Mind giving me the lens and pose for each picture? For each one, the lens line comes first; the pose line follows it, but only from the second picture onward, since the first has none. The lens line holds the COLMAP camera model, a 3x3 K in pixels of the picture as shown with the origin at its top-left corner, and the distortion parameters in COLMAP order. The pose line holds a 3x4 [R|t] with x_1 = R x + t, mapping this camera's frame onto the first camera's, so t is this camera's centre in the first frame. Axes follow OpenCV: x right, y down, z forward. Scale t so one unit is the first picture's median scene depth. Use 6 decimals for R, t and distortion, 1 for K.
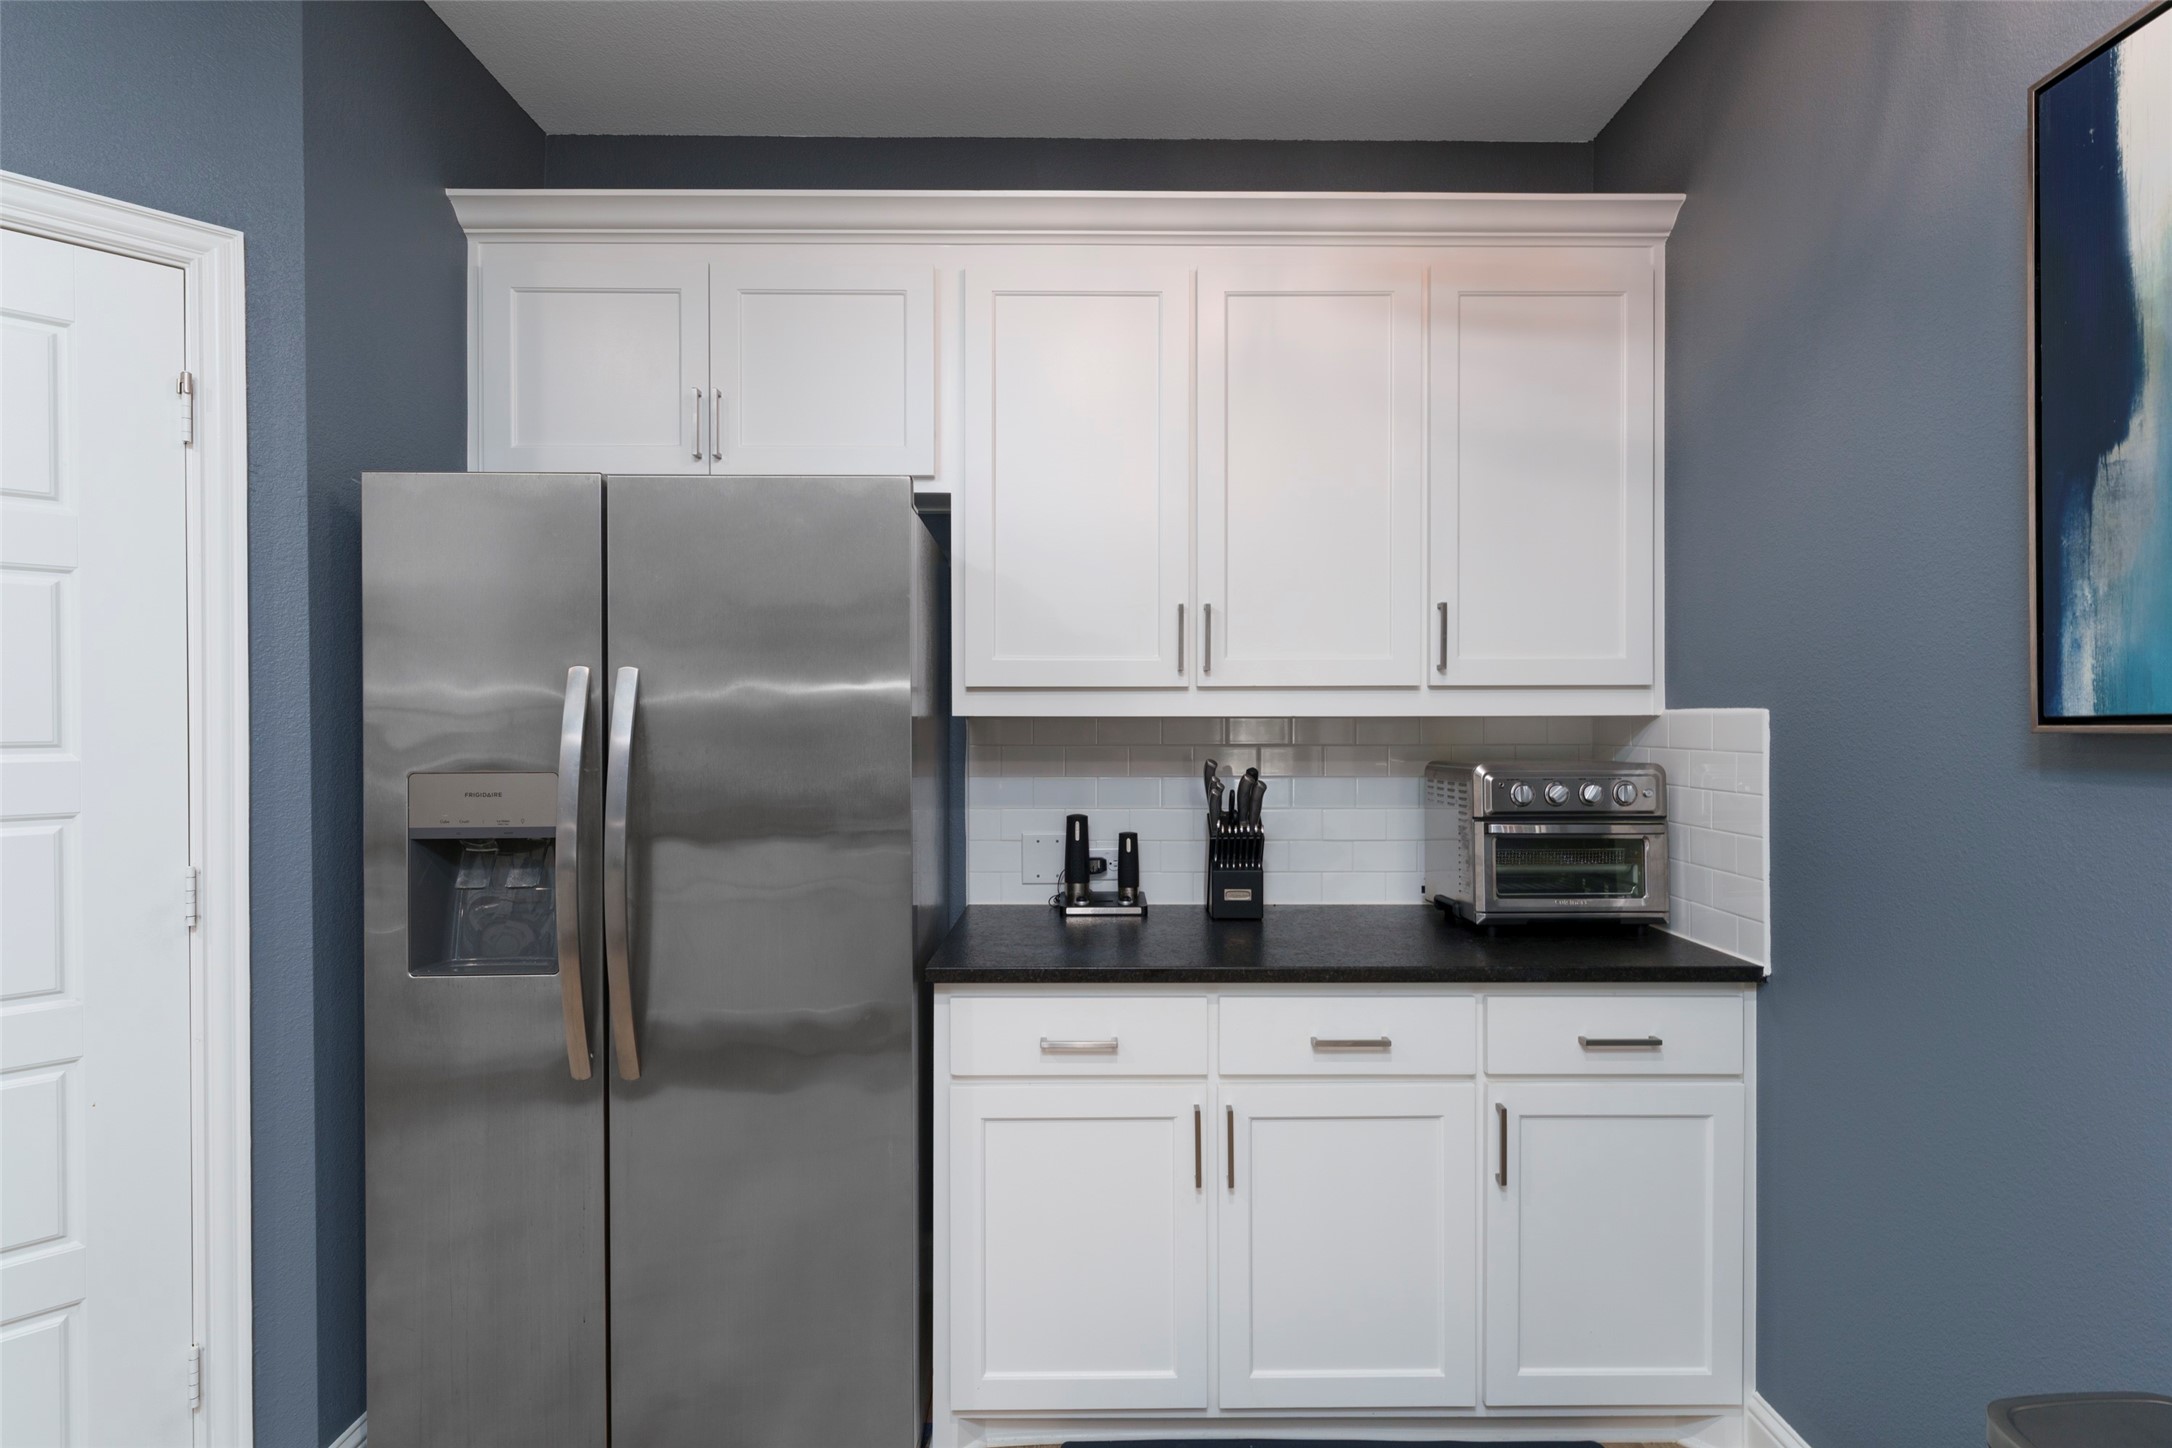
lens RADIAL K [[1080.5, 0, 1086.0], [0, 1080.5, 724.0], [0, 0, 1]] dist [0.001783, 0.000569]
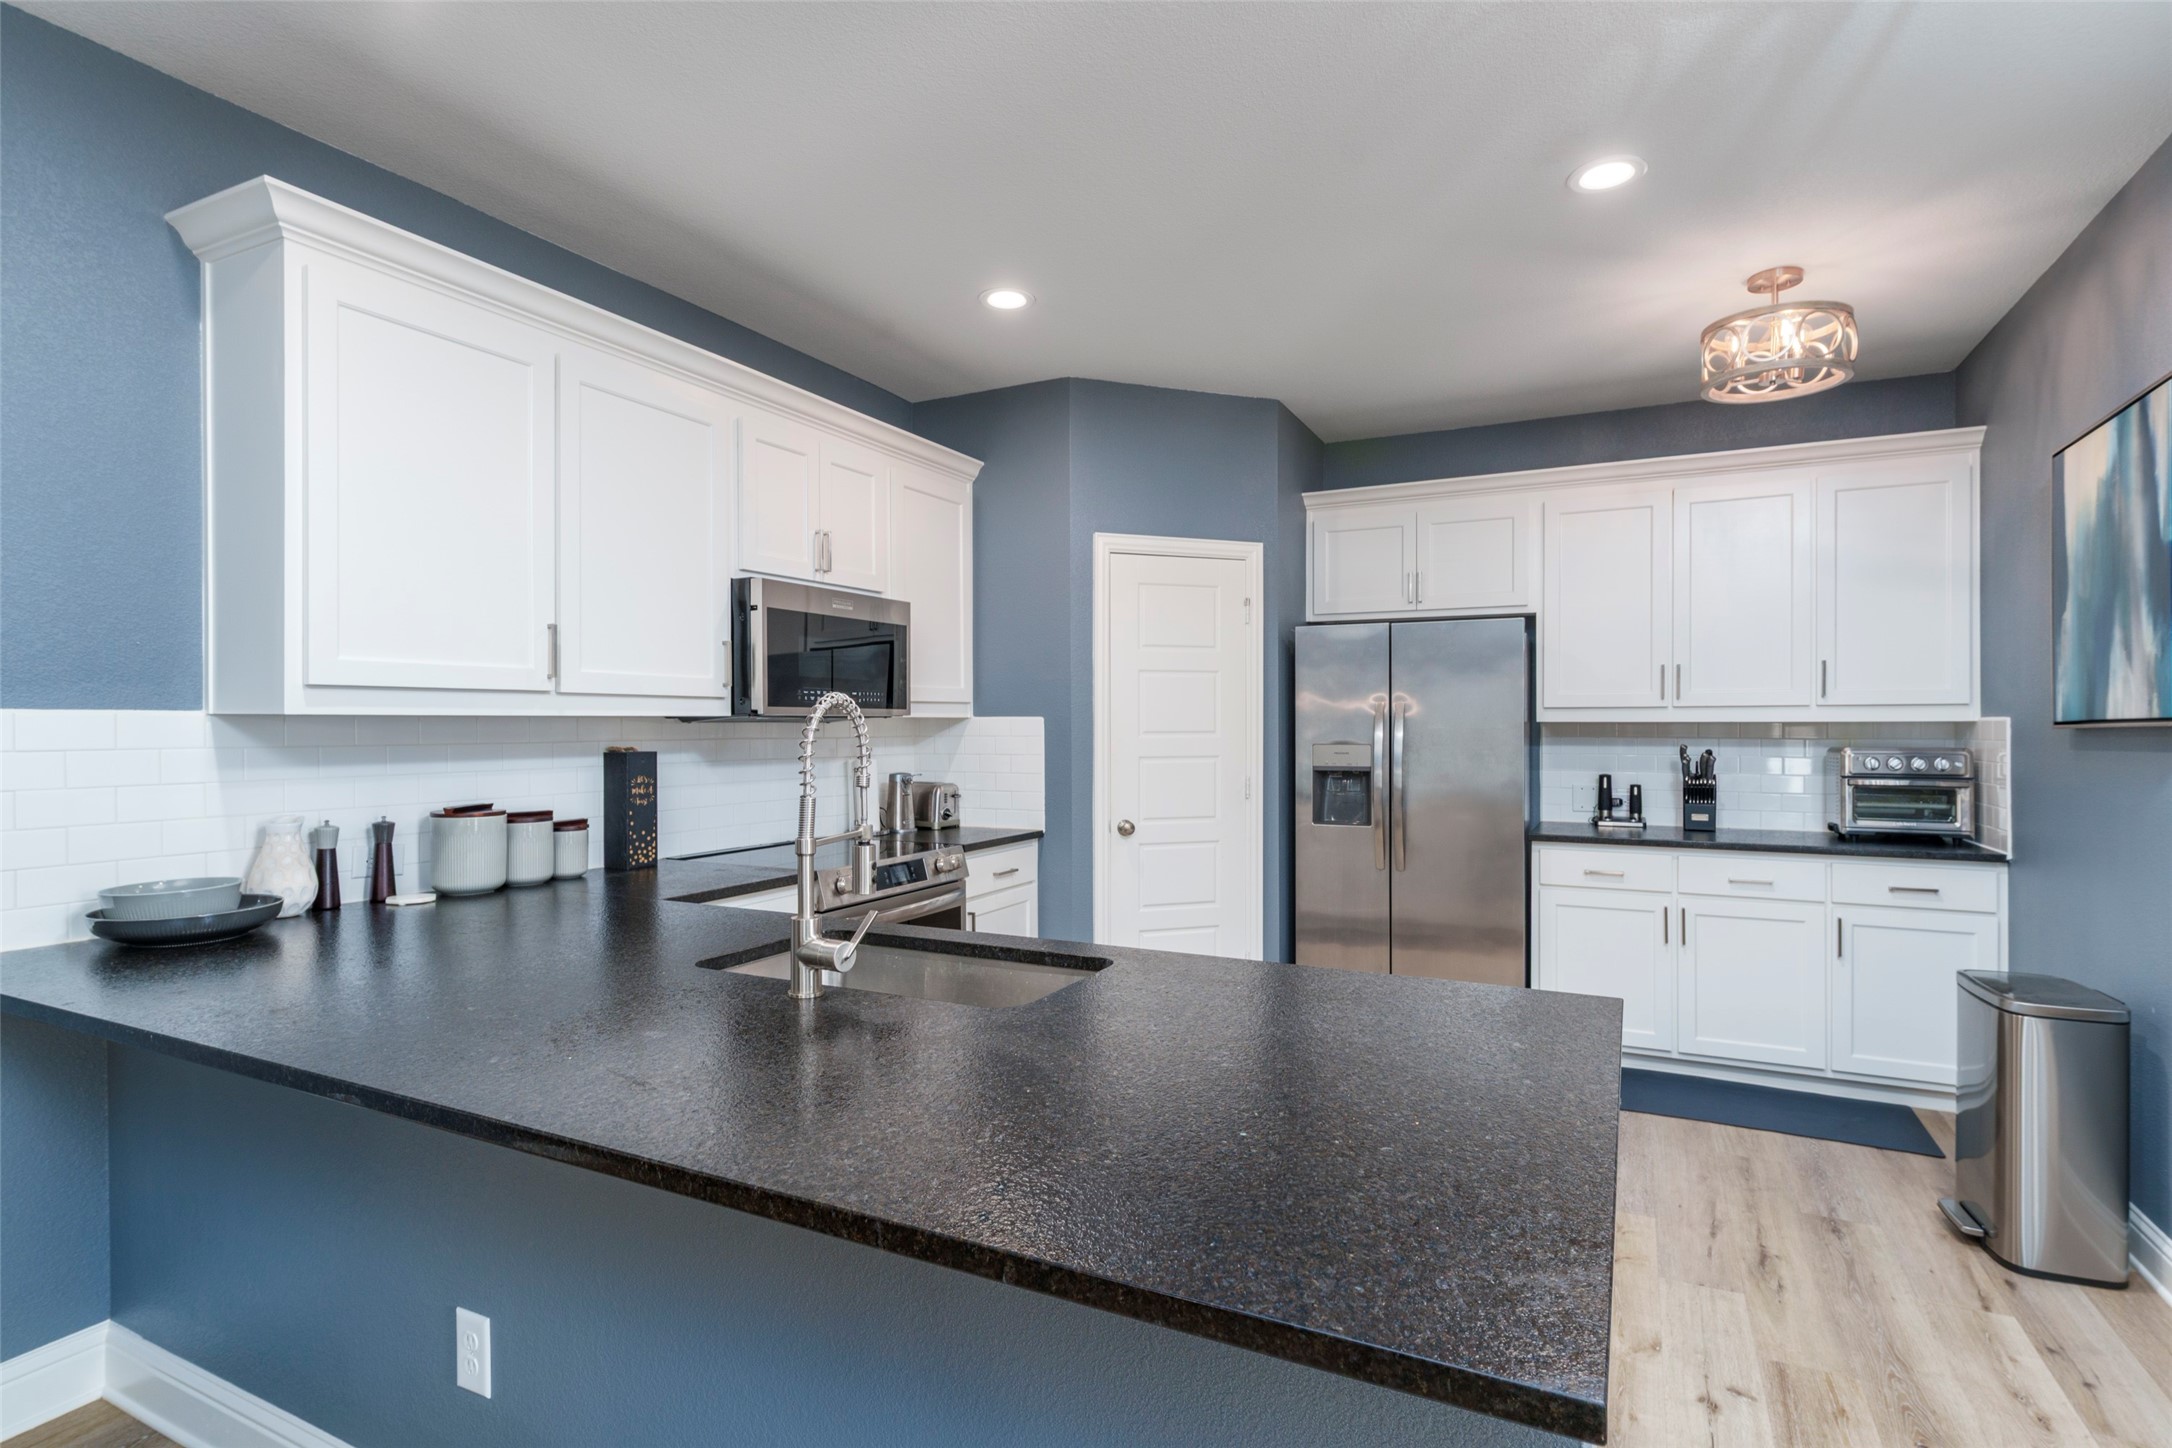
lens RADIAL K [[1080.5, 0, 1086.0], [0, 1080.5, 724.0], [0, 0, 1]] dist [0.001783, 0.000569]
pose [[0.892507, 0.000894, -0.451033, 0.040425], [-0.002788, 0.999990, -0.003534, 0.007157], [0.451025, 0.004411, 0.892500, -1.282975]]
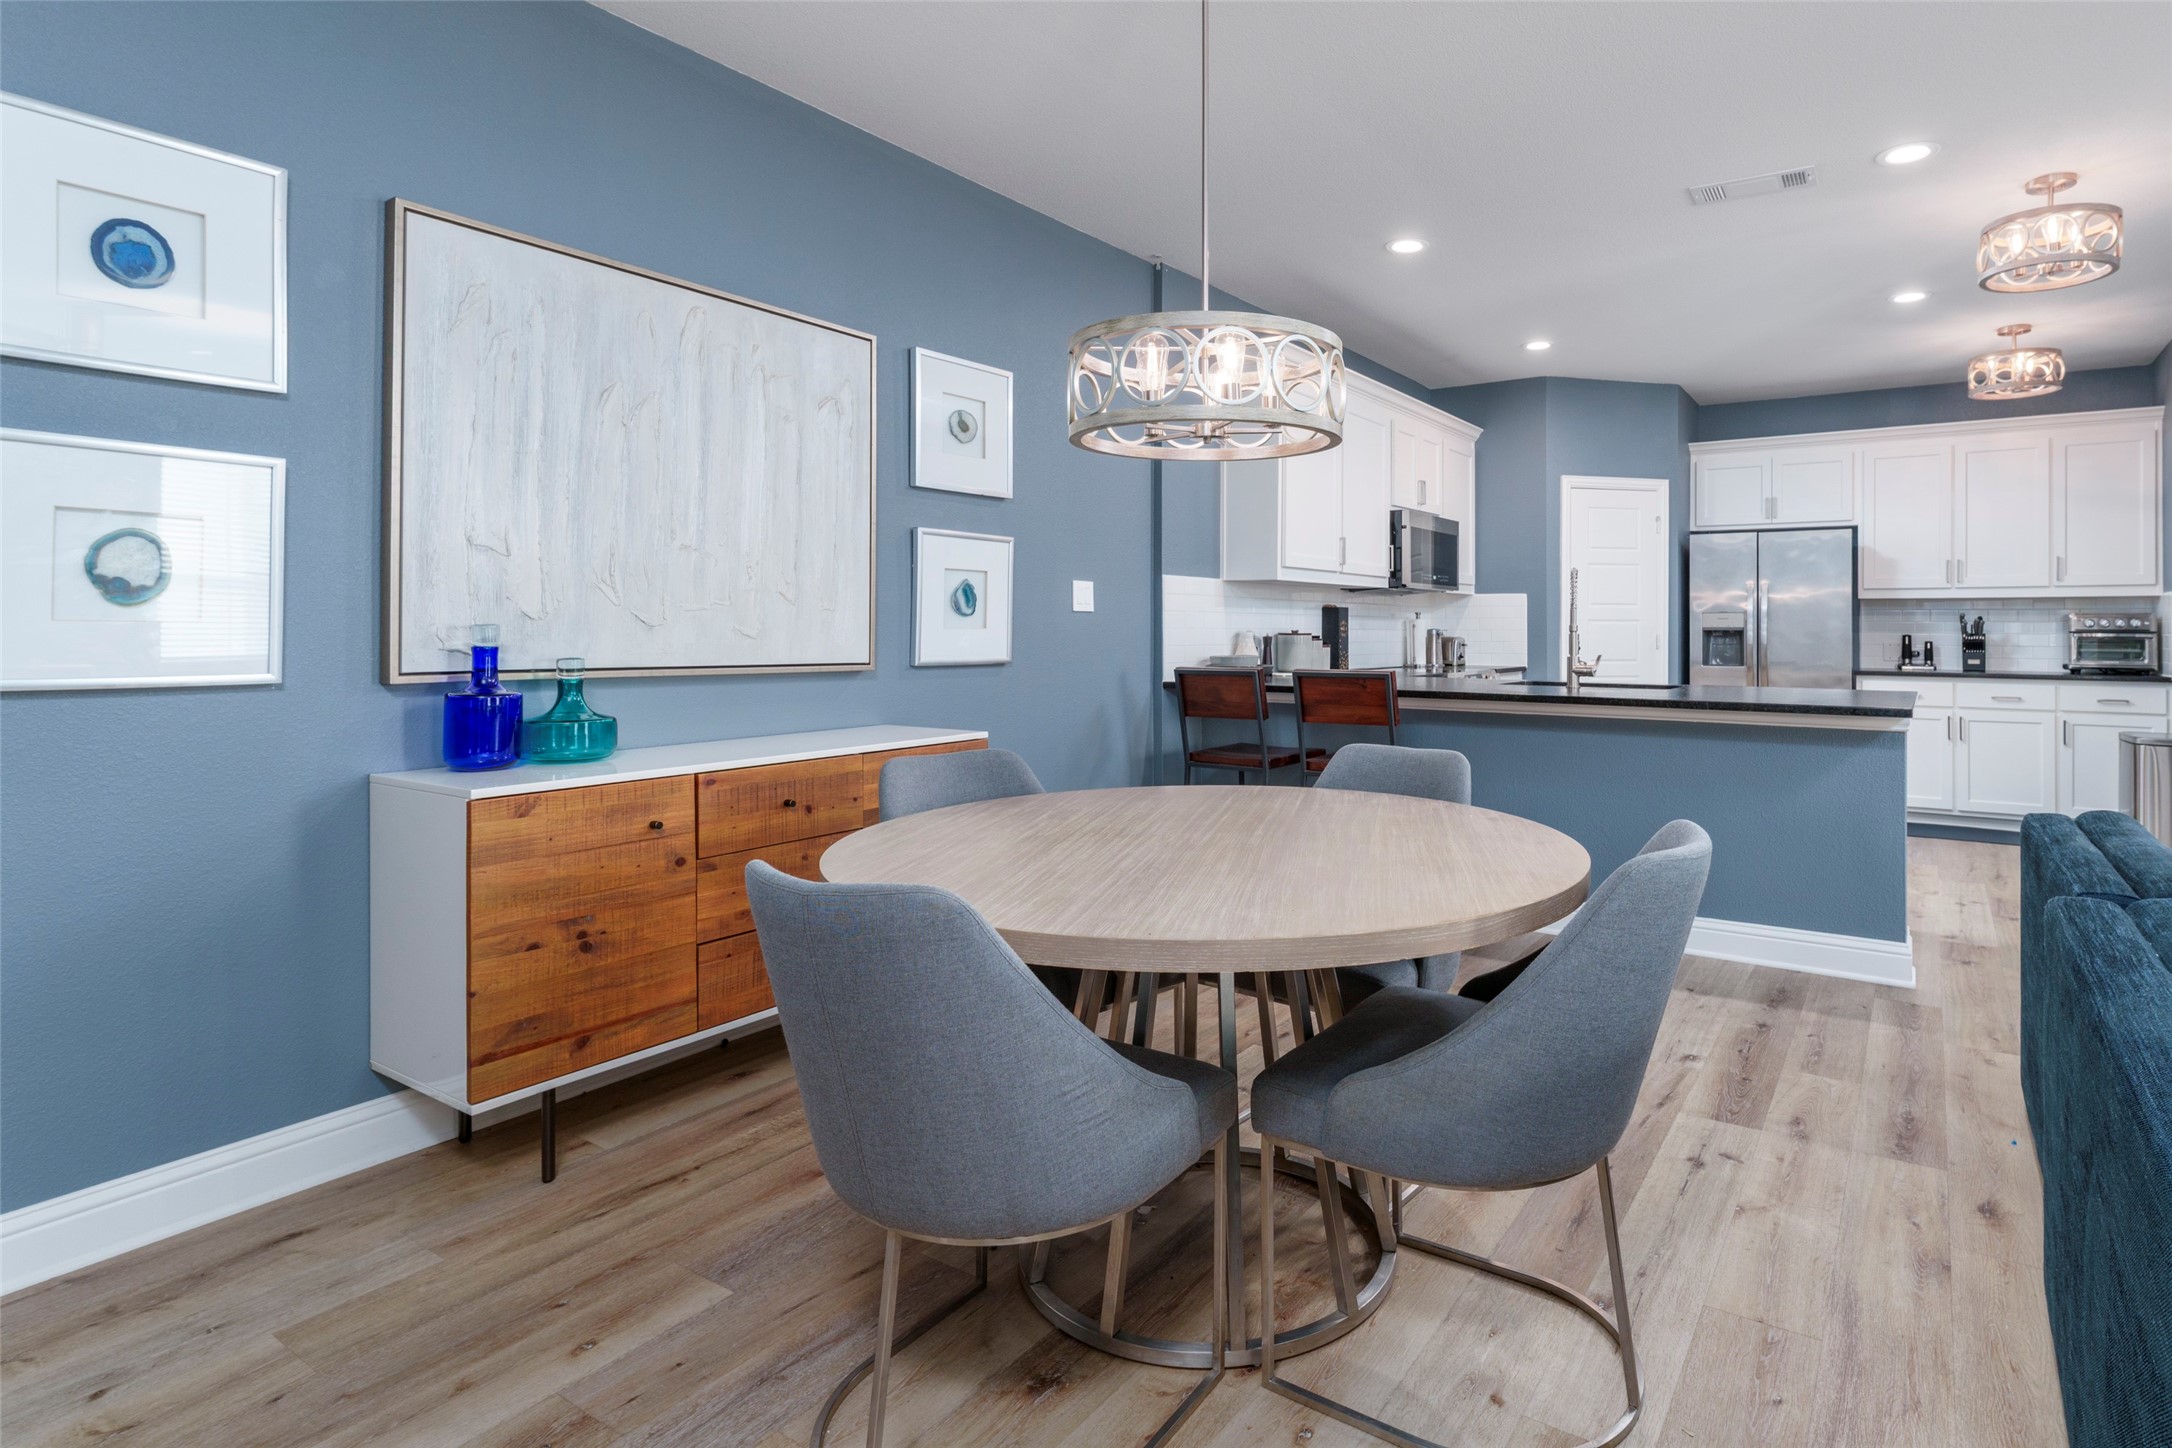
lens RADIAL K [[1114.9, 0, 1227.6], [0, 1114.9, 618.4], [0, 0, 1]] dist [0.001004, 0.000052]
pose [[0.844272, 0.000963, -0.535914, 0.063473], [-0.008598, 0.999894, -0.011749, 0.108058], [0.535846, 0.014527, 0.844191, -2.761339]]
